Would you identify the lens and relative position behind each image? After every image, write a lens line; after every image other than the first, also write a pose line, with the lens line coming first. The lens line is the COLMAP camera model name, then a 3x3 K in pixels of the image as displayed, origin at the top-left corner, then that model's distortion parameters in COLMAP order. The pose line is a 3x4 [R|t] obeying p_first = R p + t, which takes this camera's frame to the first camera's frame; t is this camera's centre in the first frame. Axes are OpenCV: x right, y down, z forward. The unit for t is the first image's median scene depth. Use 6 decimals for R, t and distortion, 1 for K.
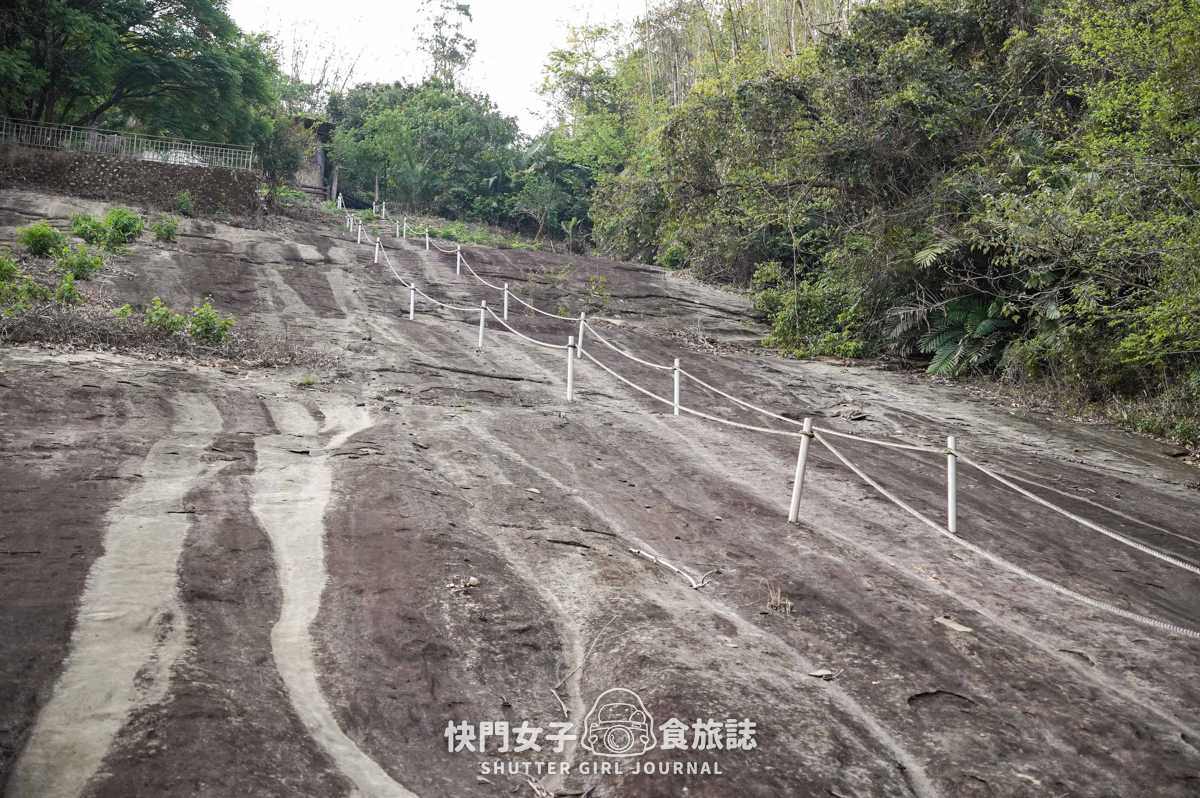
lens RADIAL K [[1683.1, 0, 623.6], [0, 1683.1, 387.4], [0, 0, 1]] dist [0.194608, 0.082273]
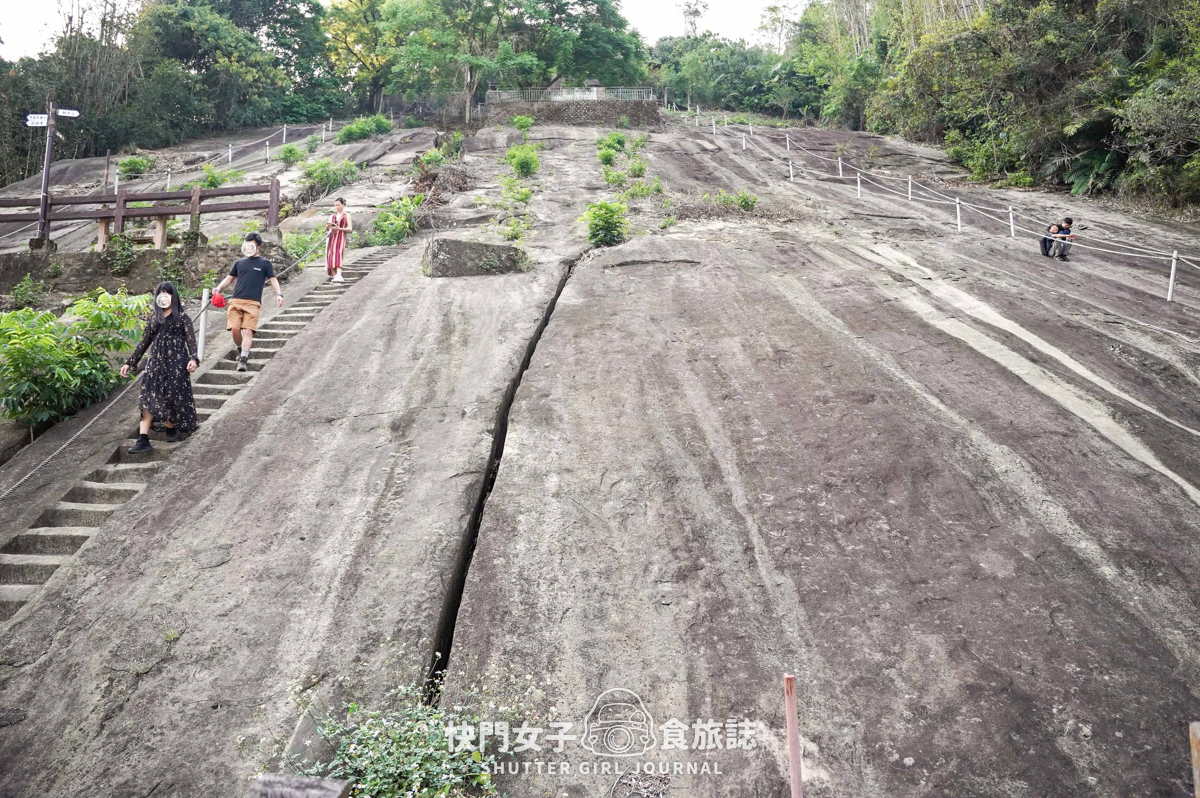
lens RADIAL K [[965.7, 0, 619.0], [0, 965.7, 388.5], [0, 0, 1]] dist [-0.207021, 0.128204]
pose [[0.984022, -0.049132, -0.171132, -0.139506], [0.081937, 0.978306, 0.190272, -0.030529], [0.158071, -0.201254, 0.966701, -0.077138]]
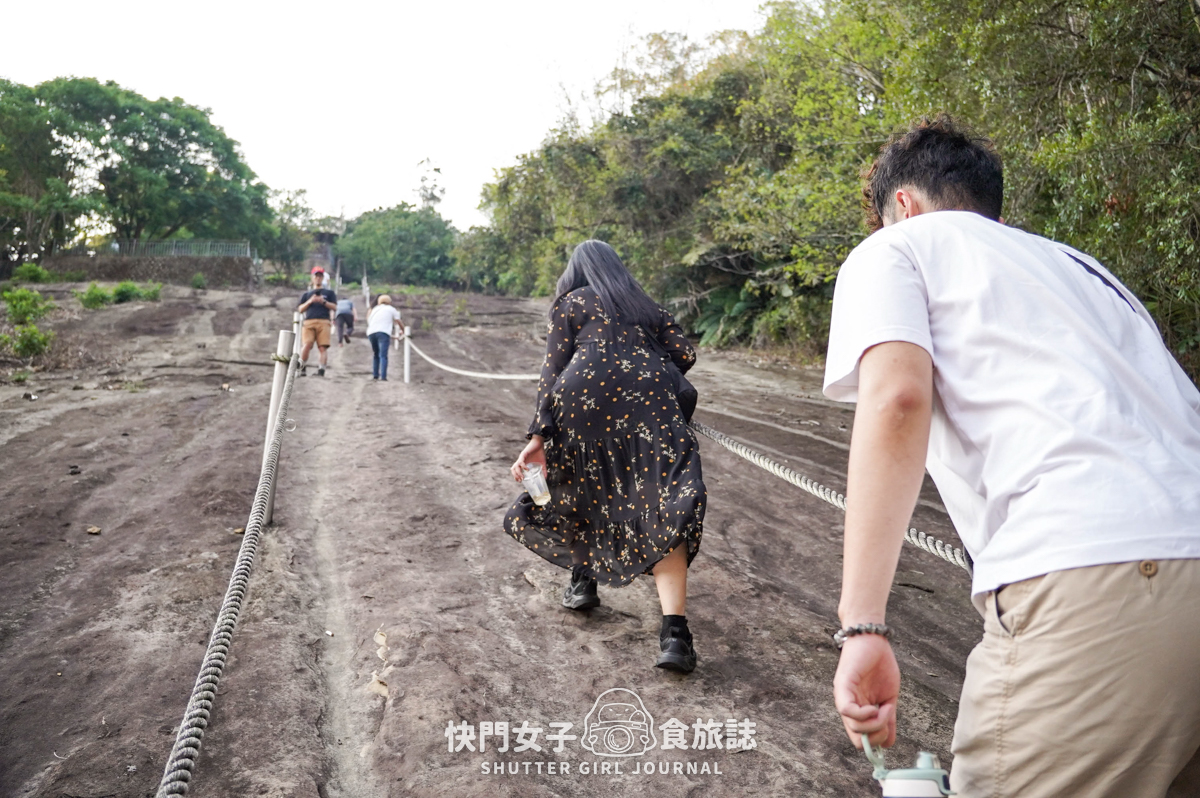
lens RADIAL K [[965.7, 0, 619.0], [0, 965.7, 388.5], [0, 0, 1]] dist [-0.207021, 0.128204]
pose [[0.995331, -0.081024, 0.052462, 0.073565], [0.080992, 0.996711, 0.002731, 0.016495], [-0.052511, 0.001530, 0.998619, 0.253709]]
